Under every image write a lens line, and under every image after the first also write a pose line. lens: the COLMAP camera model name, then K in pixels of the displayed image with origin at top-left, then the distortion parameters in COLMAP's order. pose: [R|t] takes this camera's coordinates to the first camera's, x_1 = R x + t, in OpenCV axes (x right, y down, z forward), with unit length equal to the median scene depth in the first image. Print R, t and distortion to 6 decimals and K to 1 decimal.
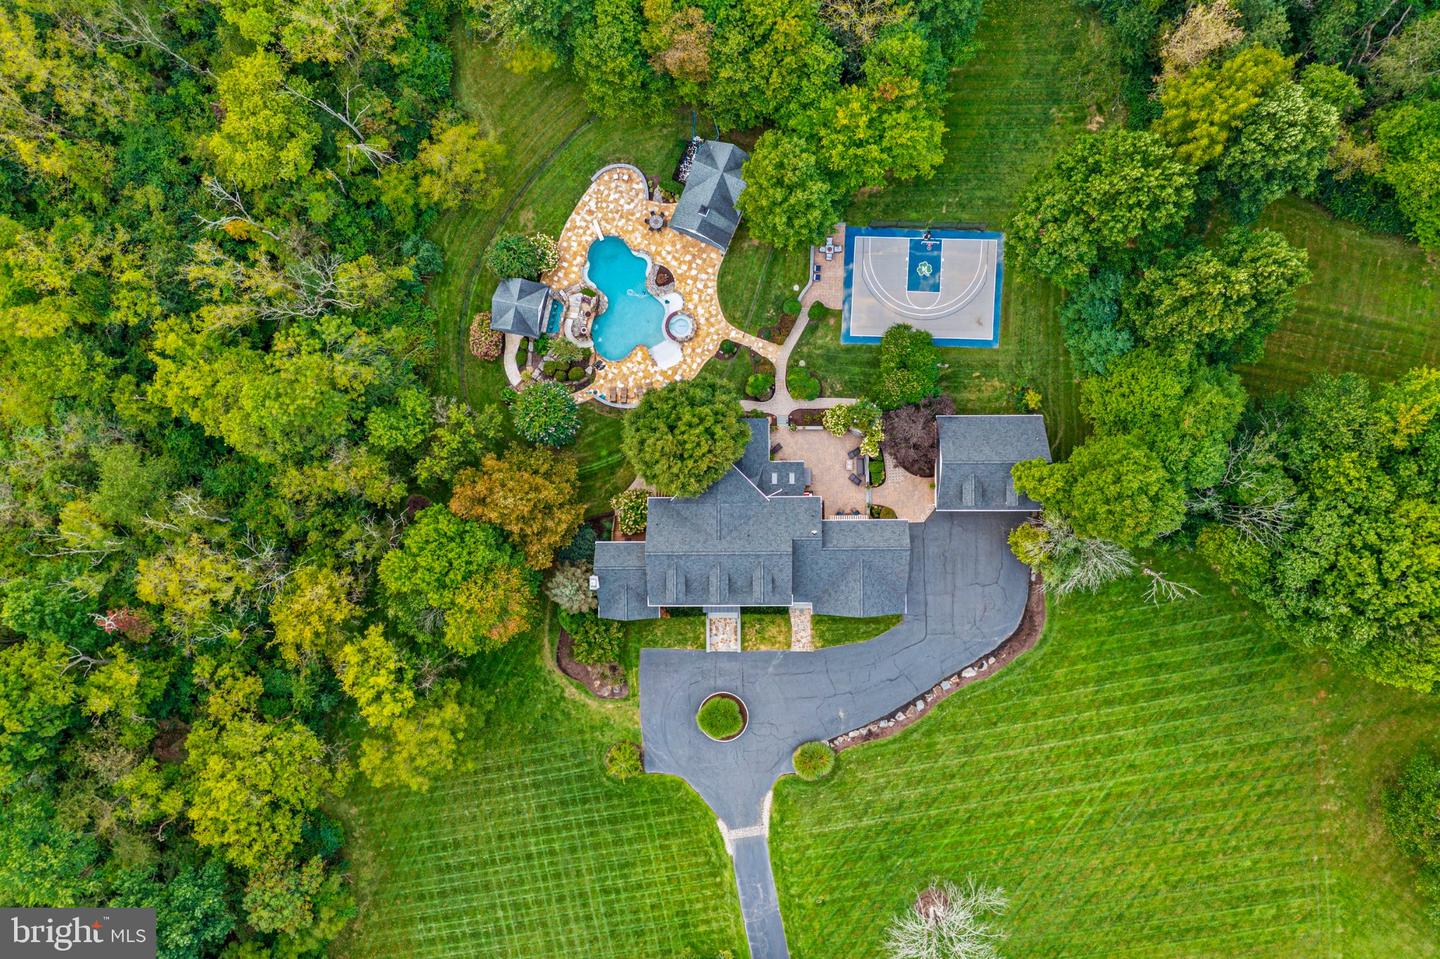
lens RADIAL K [[1155.9, 0, 722.3], [0, 1155.9, 465.3], [0, 0, 1]] dist [-0.005587, 0.008920]
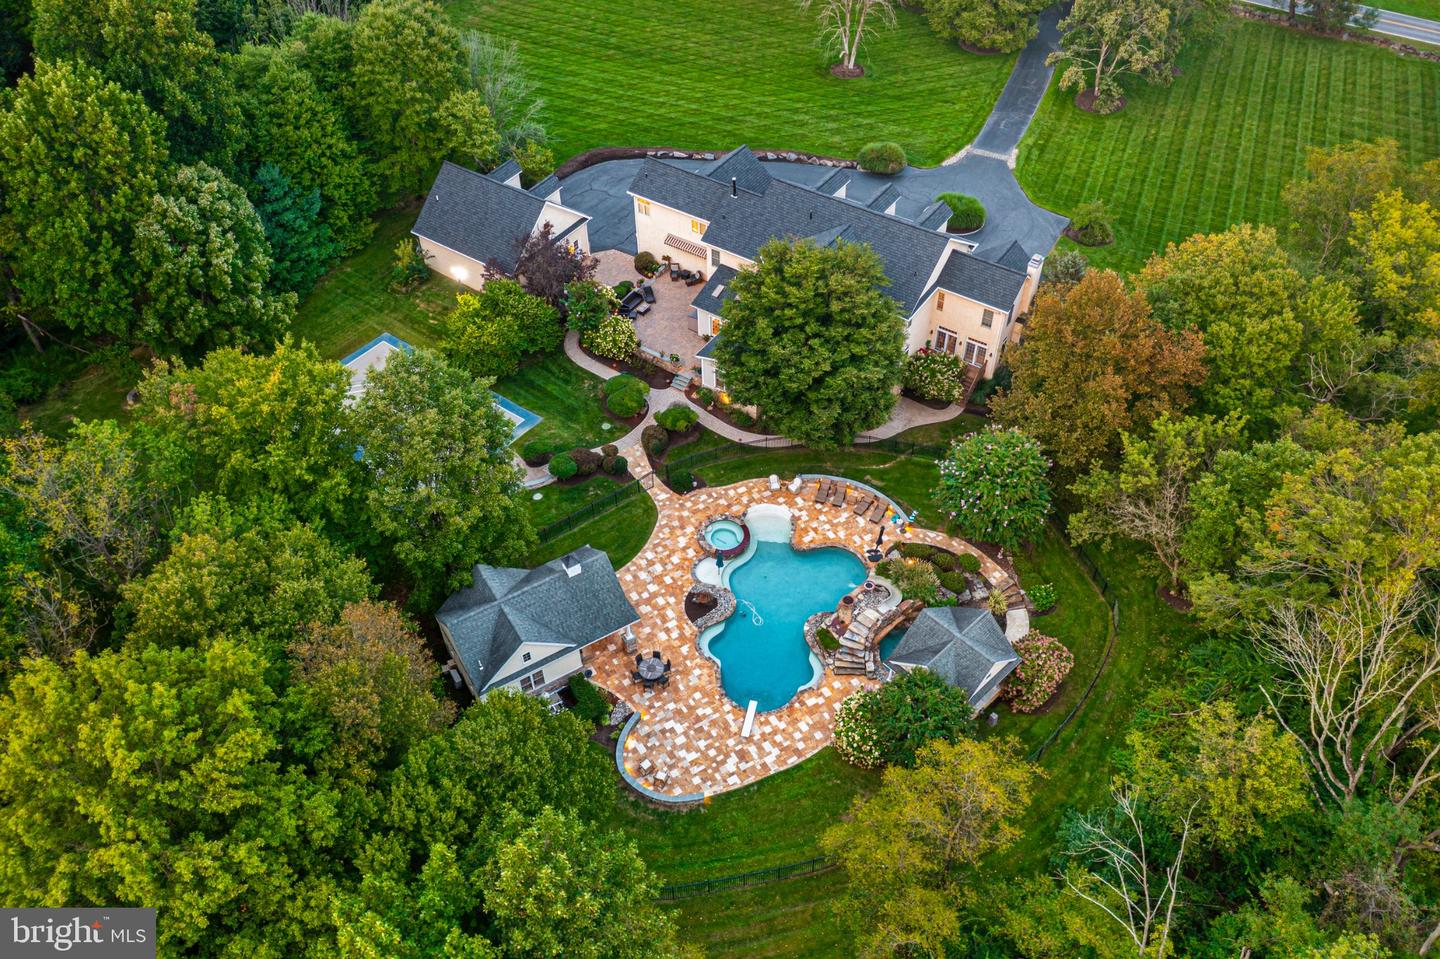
lens RADIAL K [[1138.7, 0, 722.2], [0, 1138.7, 466.4], [0, 0, 1]] dist [-0.003491, 0.000867]
pose [[-0.821312, -0.372914, 0.431719, -0.279558], [0.569557, -0.579006, 0.583400, -0.449349], [0.032410, 0.725043, 0.687941, 0.572727]]
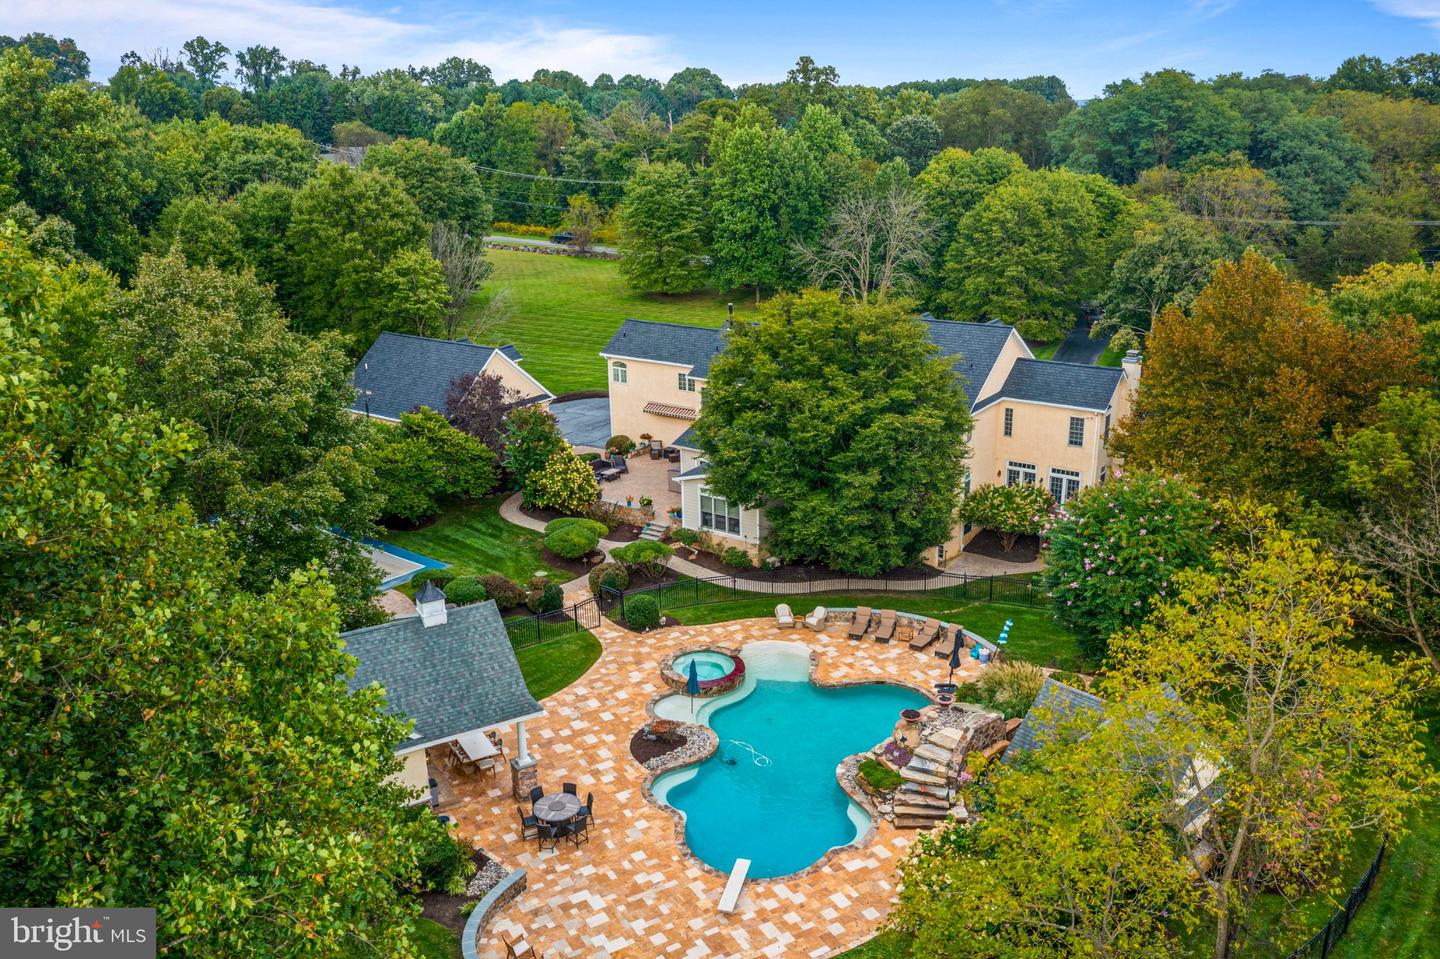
lens RADIAL K [[1155.9, 0, 722.3], [0, 1155.9, 465.3], [0, 0, 1]] dist [-0.005587, 0.008920]
pose [[-0.809314, -0.126273, 0.573643, -0.249431], [0.586299, -0.232785, 0.775928, -0.395488], [0.035556, 0.964296, 0.262429, 0.847180]]
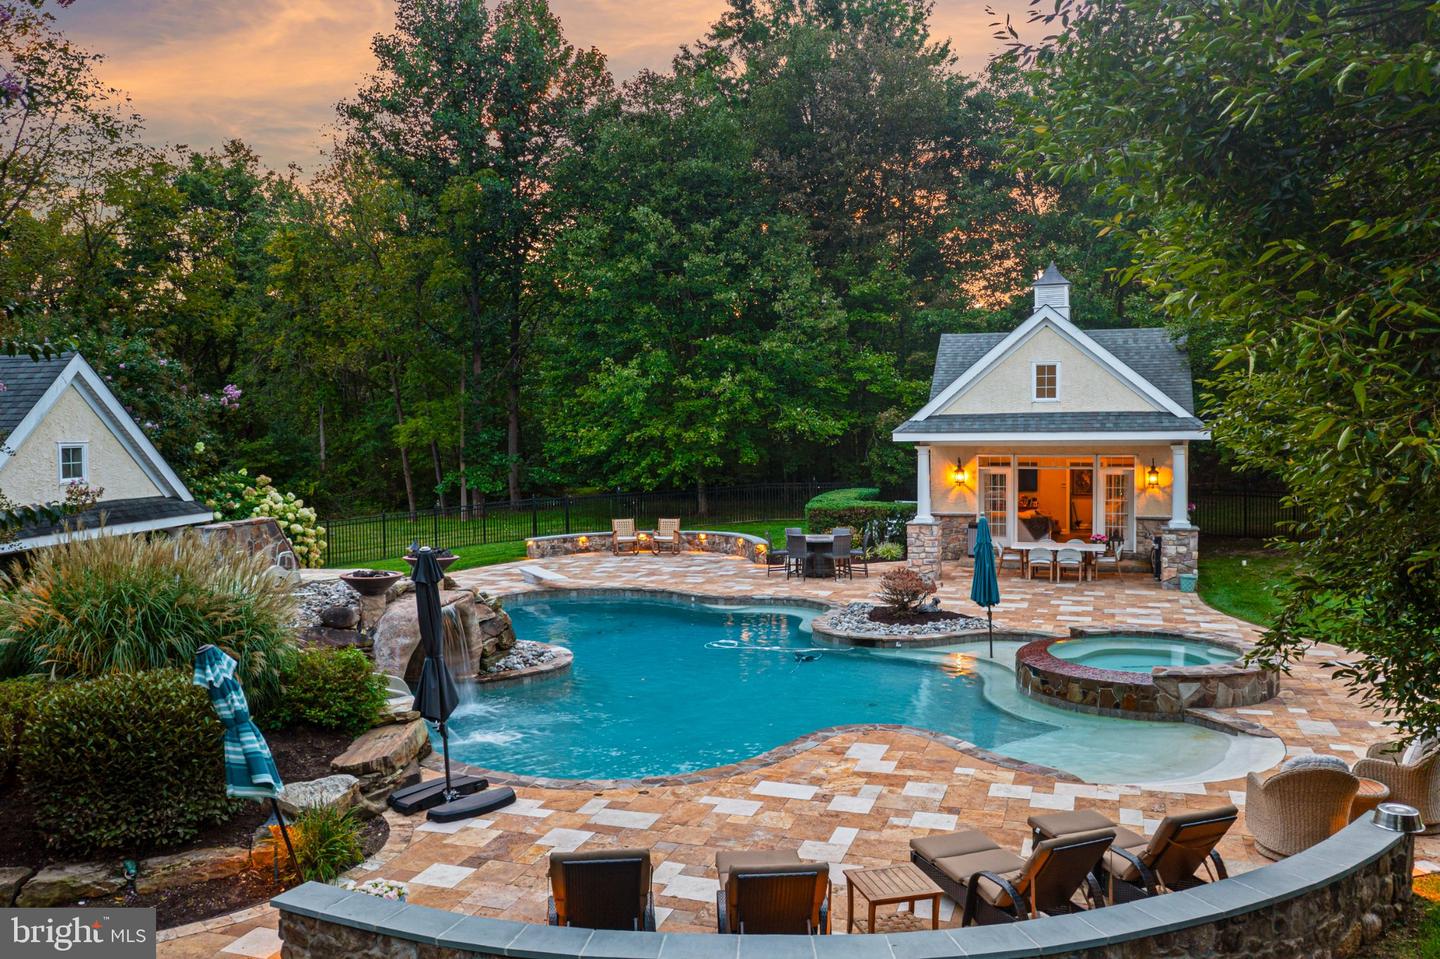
lens RADIAL K [[1138.7, 0, 722.2], [0, 1138.7, 466.4], [0, 0, 1]] dist [-0.003491, 0.000867]
pose [[0.996277, 0.025644, 0.082314, -0.094467], [0.080818, 0.054744, -0.995224, 0.000971], [-0.030027, 0.998171, 0.052467, 0.982591]]
